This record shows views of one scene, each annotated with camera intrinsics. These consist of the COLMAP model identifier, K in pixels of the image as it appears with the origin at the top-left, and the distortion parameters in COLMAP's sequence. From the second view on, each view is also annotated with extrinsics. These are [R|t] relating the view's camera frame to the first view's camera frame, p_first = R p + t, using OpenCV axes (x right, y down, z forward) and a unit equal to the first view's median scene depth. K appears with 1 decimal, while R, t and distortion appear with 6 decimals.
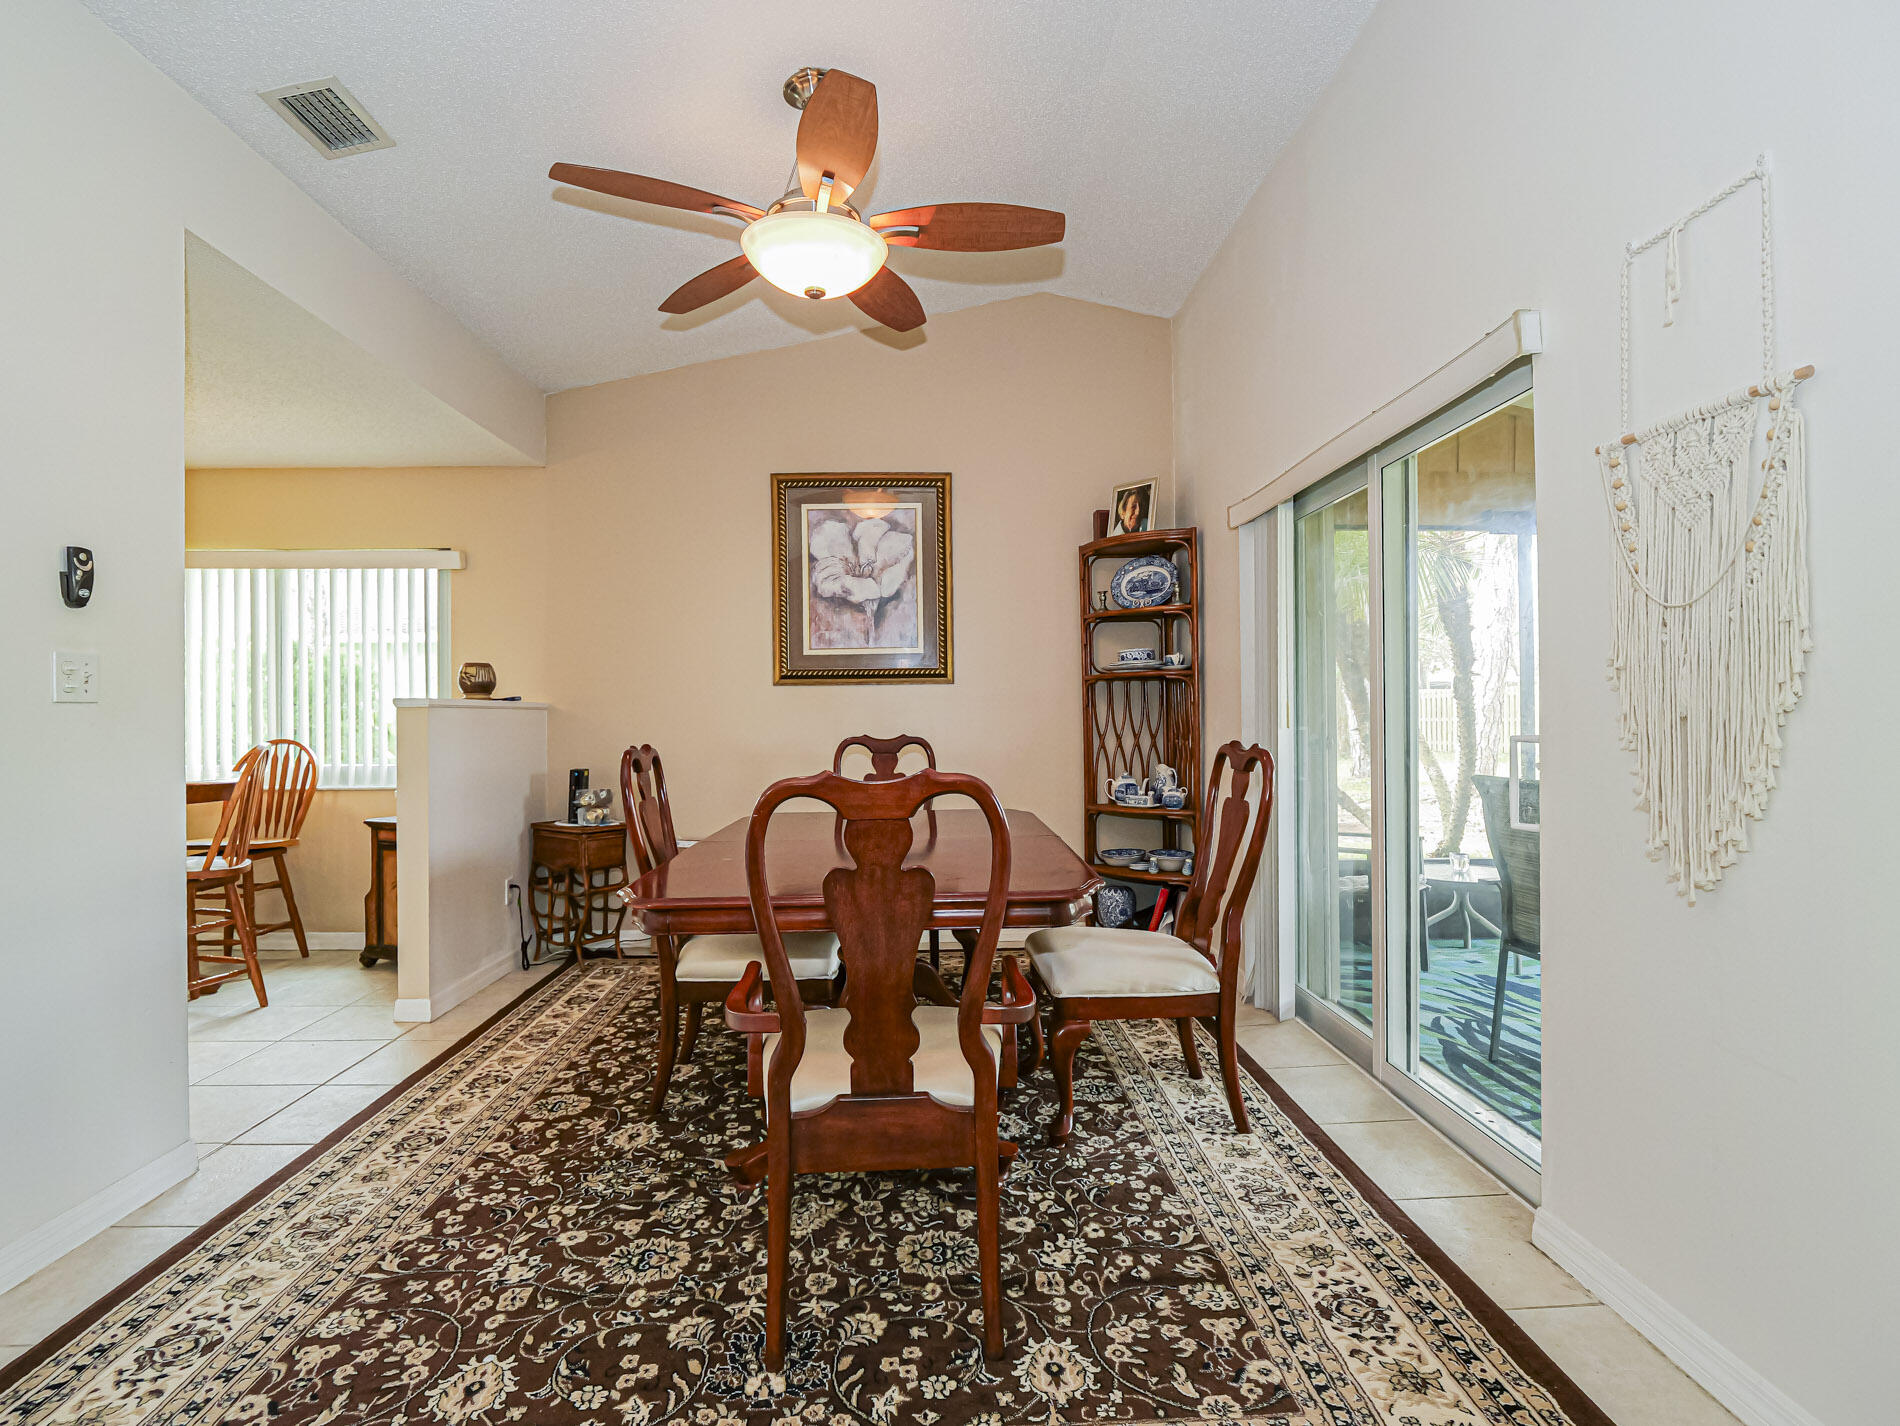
lens RADIAL K [[936.3, 0, 991.5], [0, 936.3, 712.6], [0, 0, 1]] dist [-0.004618, -0.003050]
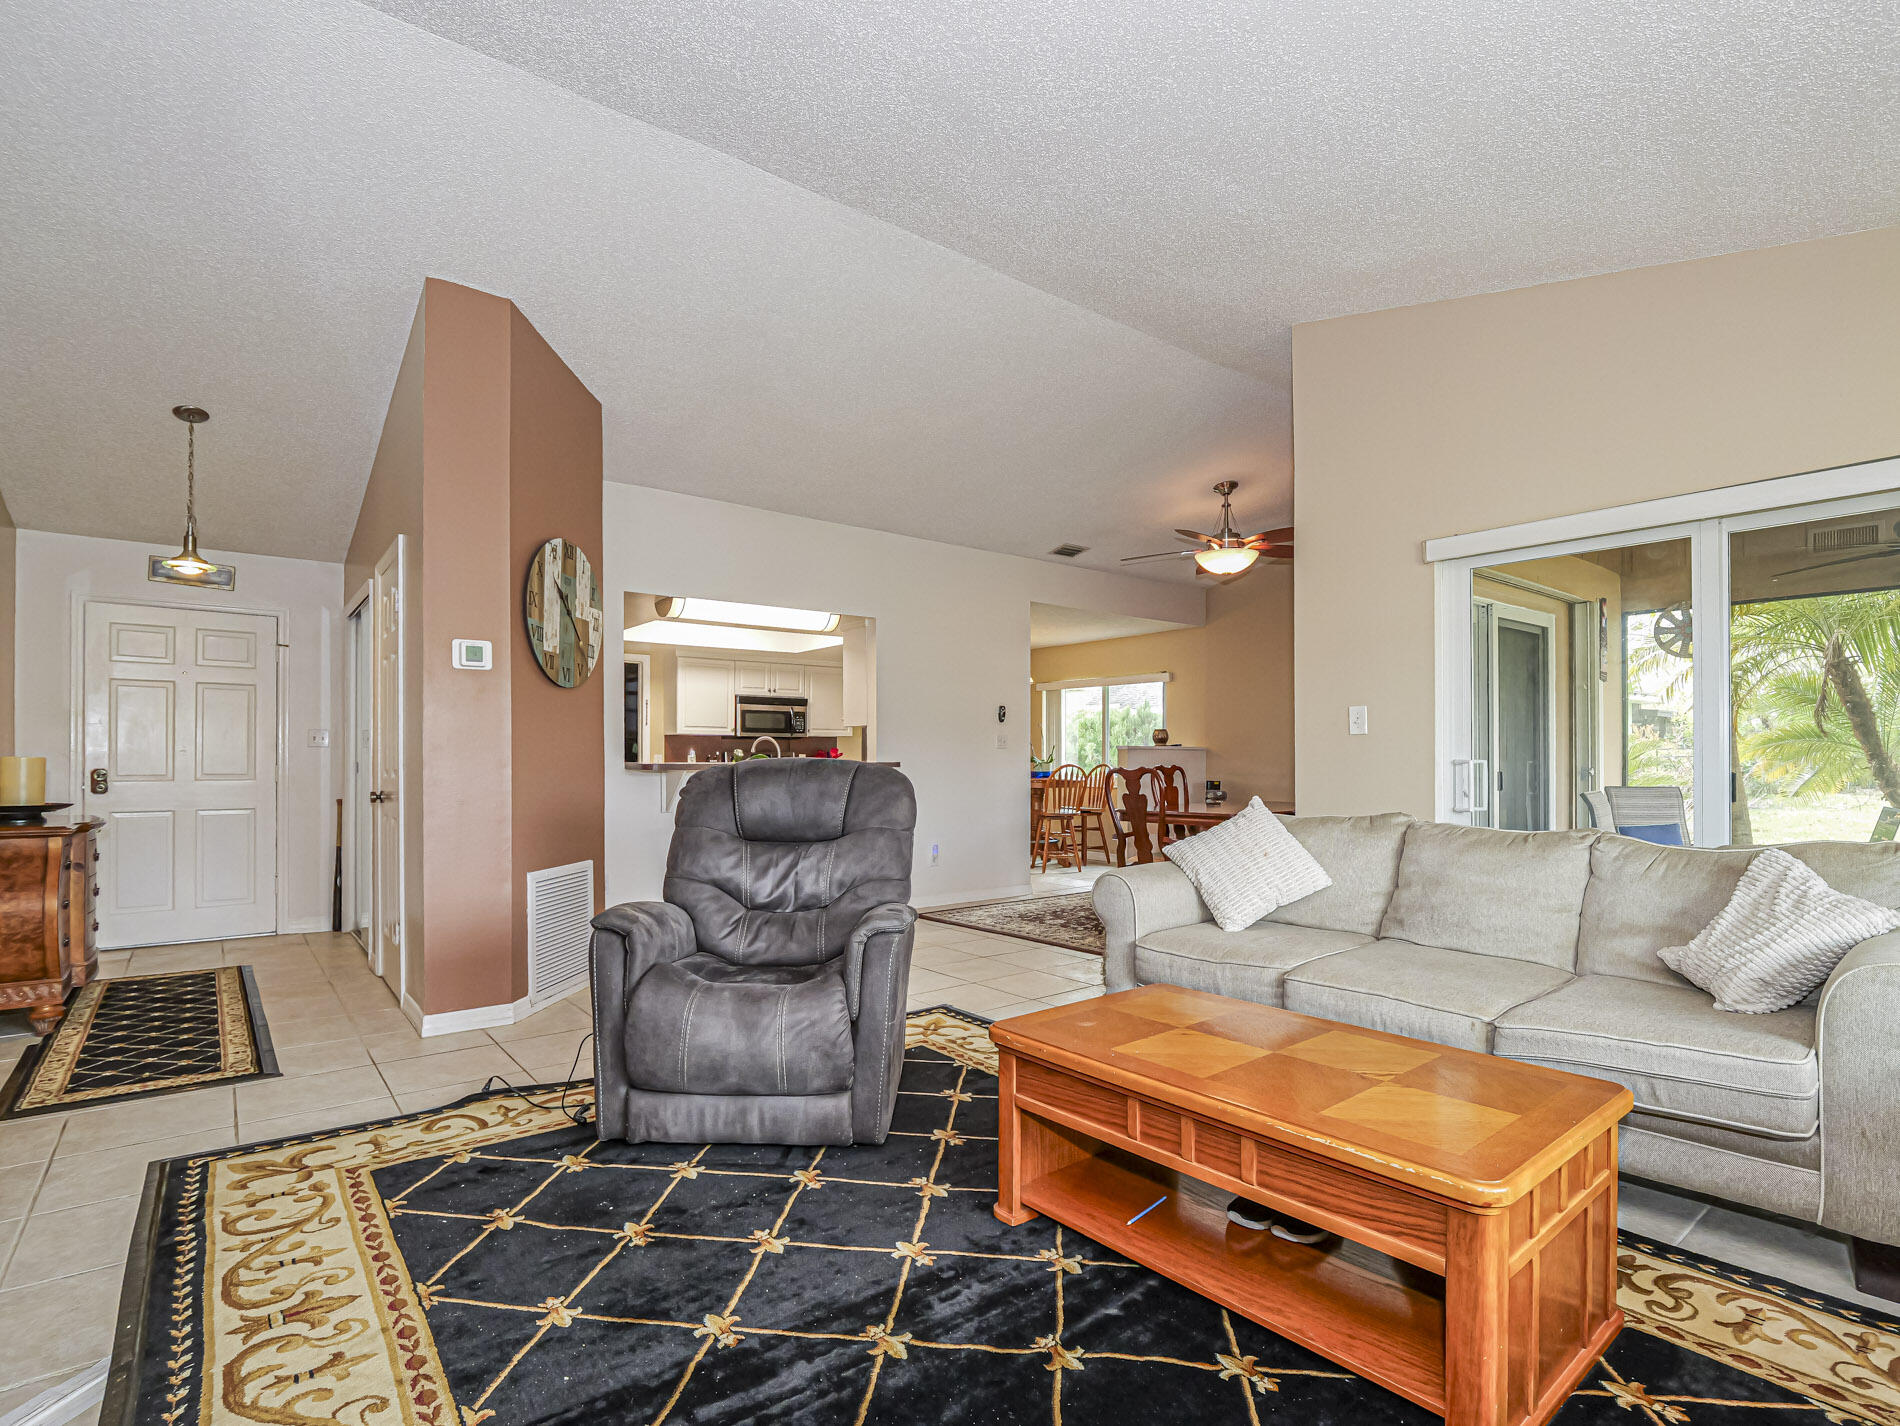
lens RADIAL K [[936.3, 0, 948.3], [0, 936.3, 752.7], [0, 0, 1]] dist [-0.004618, -0.003050]
pose [[0.574916, -0.000434, -0.818213, 0.803304], [-0.000579, 0.999999, -0.000938, 0.003596], [0.818213, 0.001013, 0.574915, -0.541882]]
